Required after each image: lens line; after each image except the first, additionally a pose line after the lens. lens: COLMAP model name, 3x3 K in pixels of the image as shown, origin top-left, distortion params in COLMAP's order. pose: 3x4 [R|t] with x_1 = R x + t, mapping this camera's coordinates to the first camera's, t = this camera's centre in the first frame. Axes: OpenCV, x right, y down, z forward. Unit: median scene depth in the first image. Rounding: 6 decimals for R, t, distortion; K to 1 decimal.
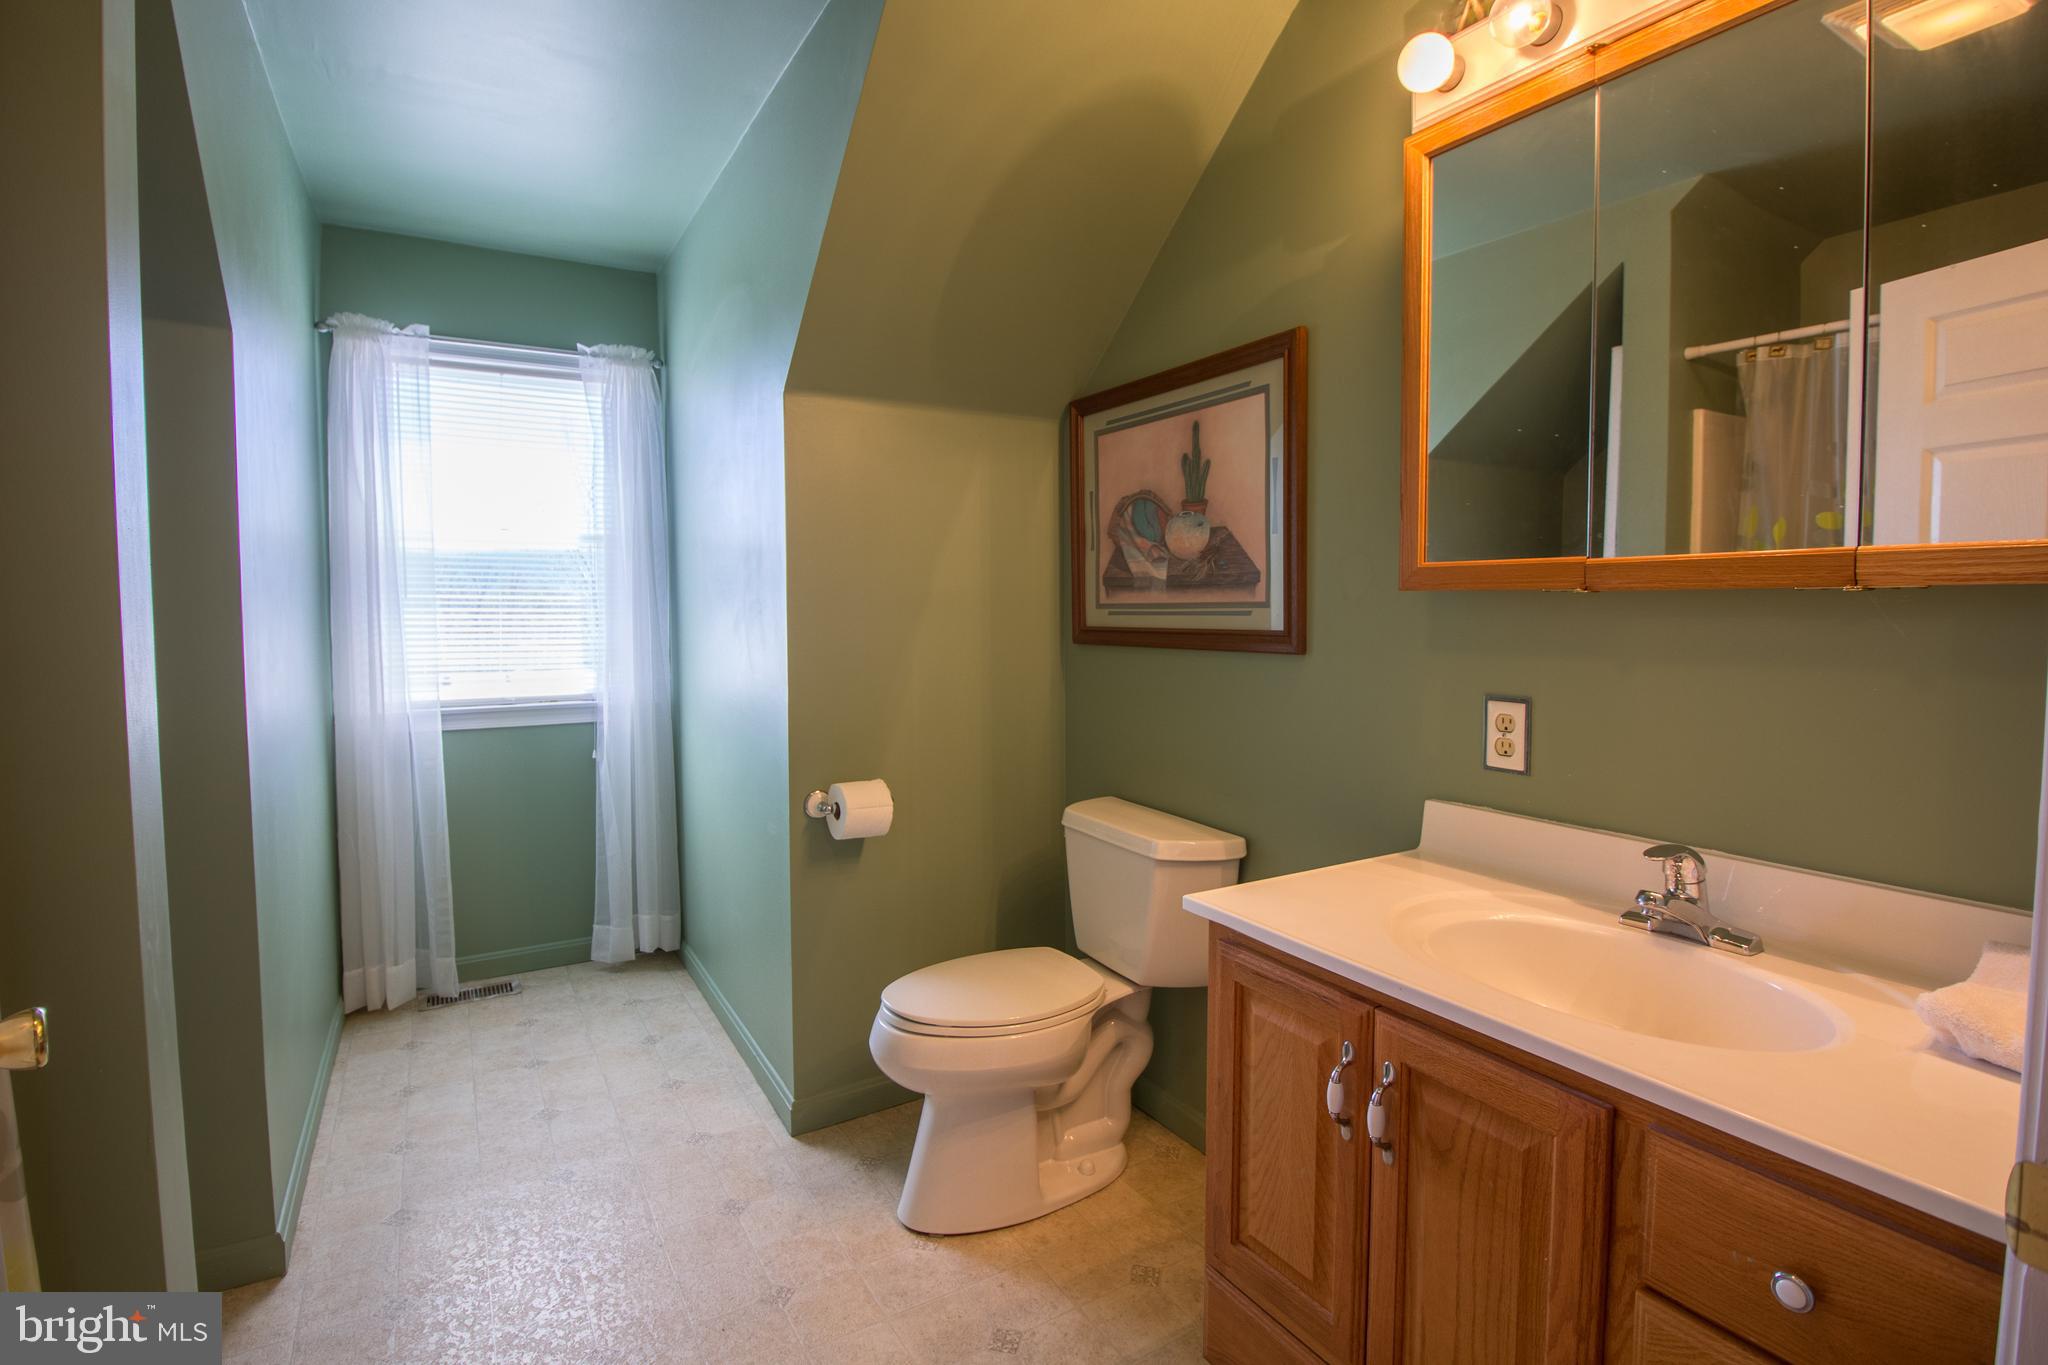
lens RADIAL K [[955.1, 0, 990.8], [0, 955.1, 655.3], [0, 0, 1]] dist [0.000417, -0.012997]
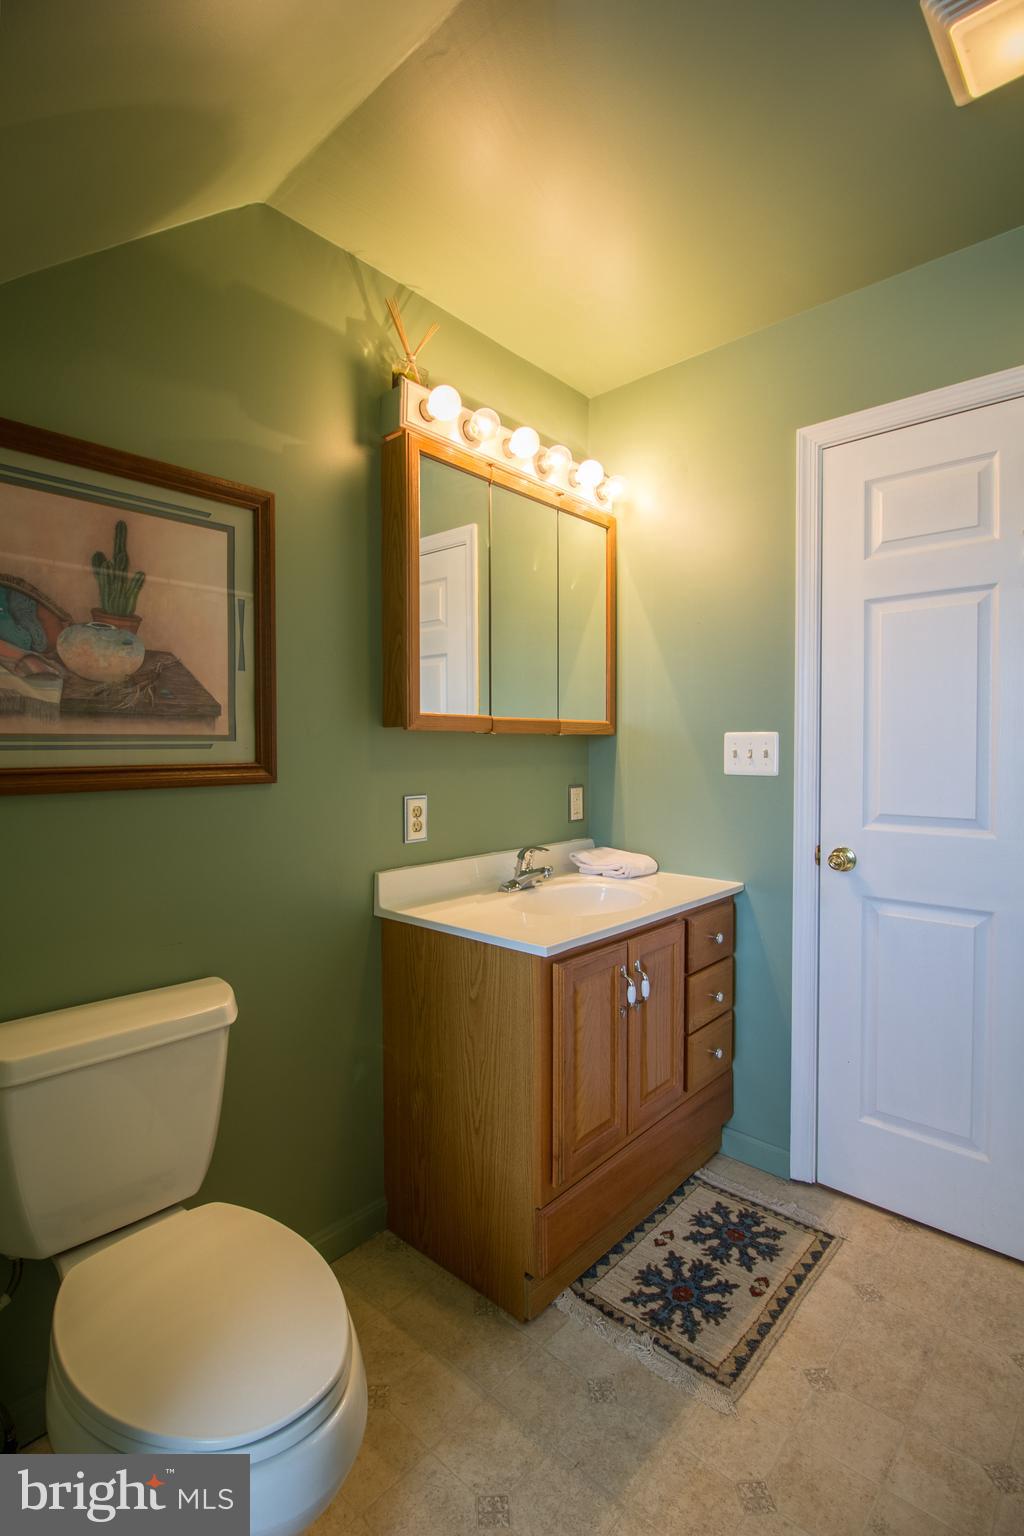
lens RADIAL K [[729.2, 0, 481.2], [0, 729.2, 759.5], [0, 0, 1]] dist [-0.001278, -0.013042]
pose [[-0.293522, -0.007673, 0.955921, -0.547343], [0.055766, 0.998127, 0.025135, -0.034753], [-0.954324, 0.060685, -0.292545, 0.982042]]
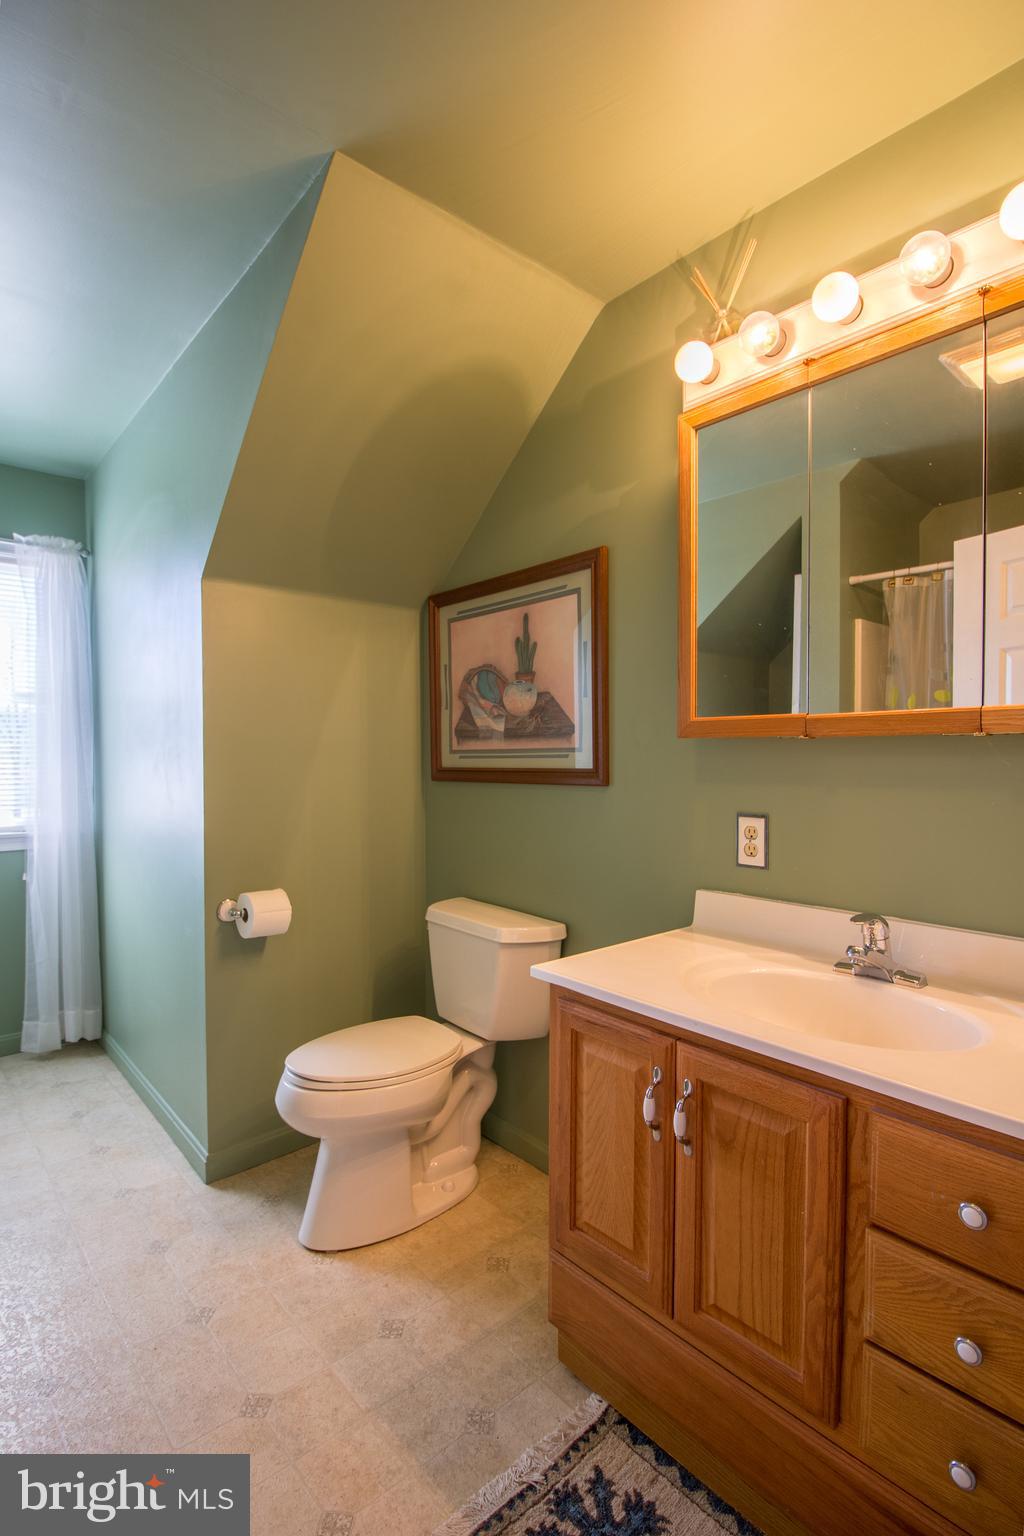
lens RADIAL K [[732.7, 0, 477.8], [0, 732.7, 776.1], [0, 0, 1]] dist [0.000218, -0.013217]
pose [[0.984930, -0.001106, 0.172950, -0.032610], [0.005804, 0.999628, -0.026661, 0.011231], [-0.172856, 0.027263, 0.984570, 0.006128]]
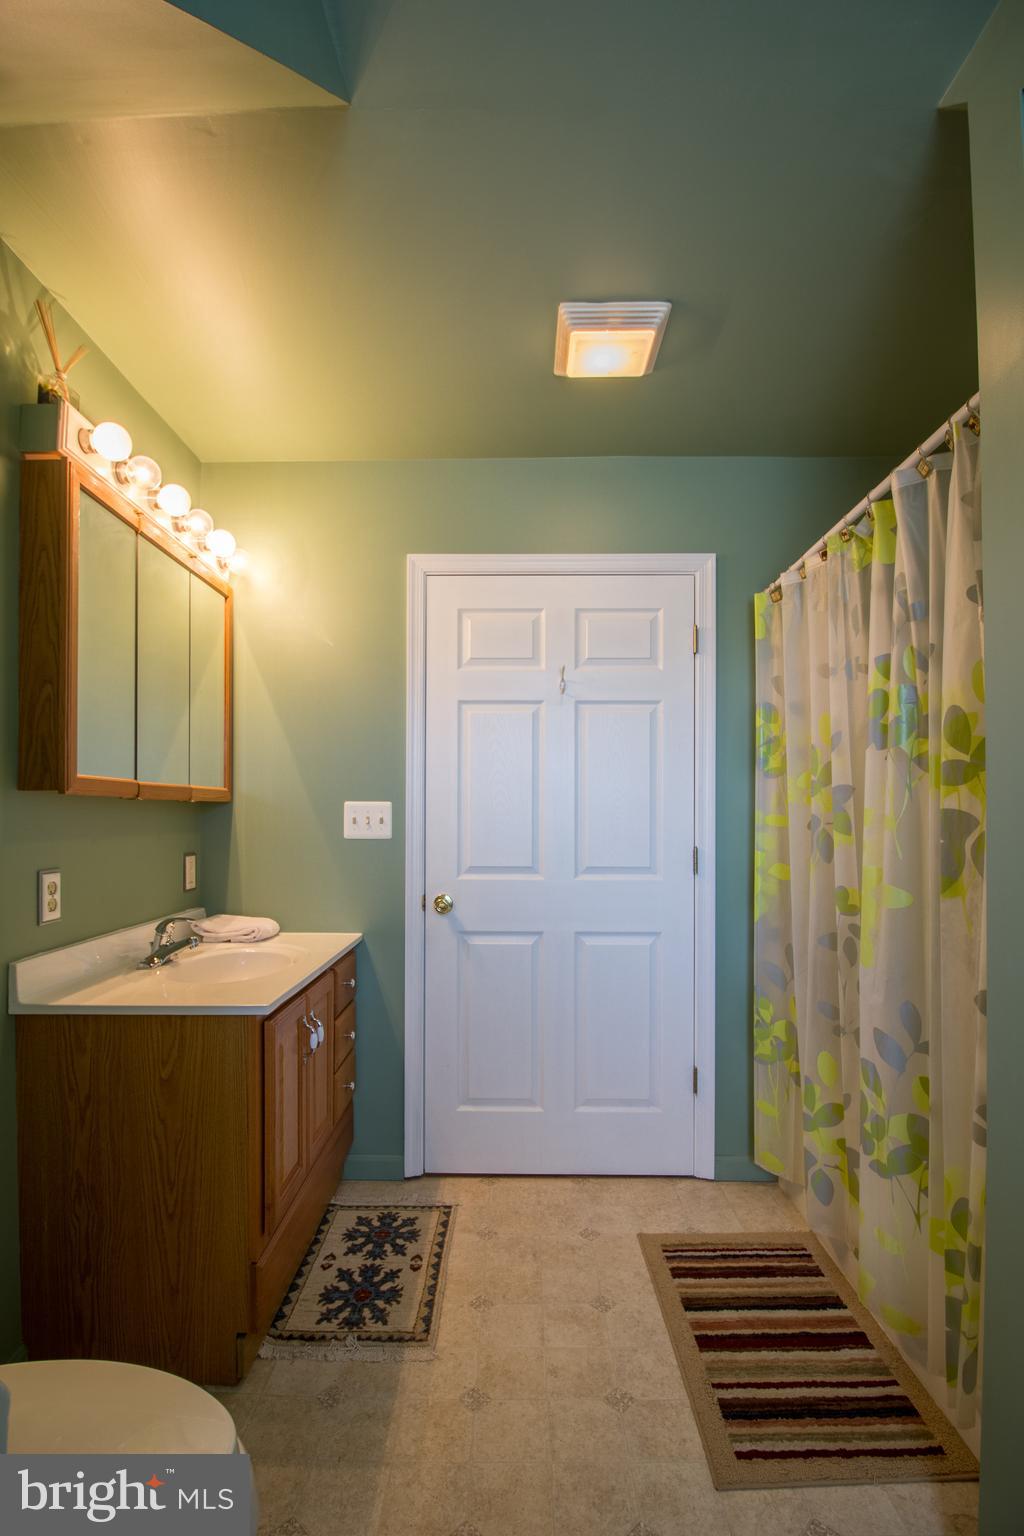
lens RADIAL K [[741.4, 0, 515.2], [0, 741.4, 810.1], [0, 0, 1]] dist [0.001166, -0.019974]
pose [[-0.868172, 0.009004, 0.496181, -0.482485], [0.031675, 0.998802, 0.037297, -0.050789], [-0.495251, 0.048097, -0.867417, 1.259538]]
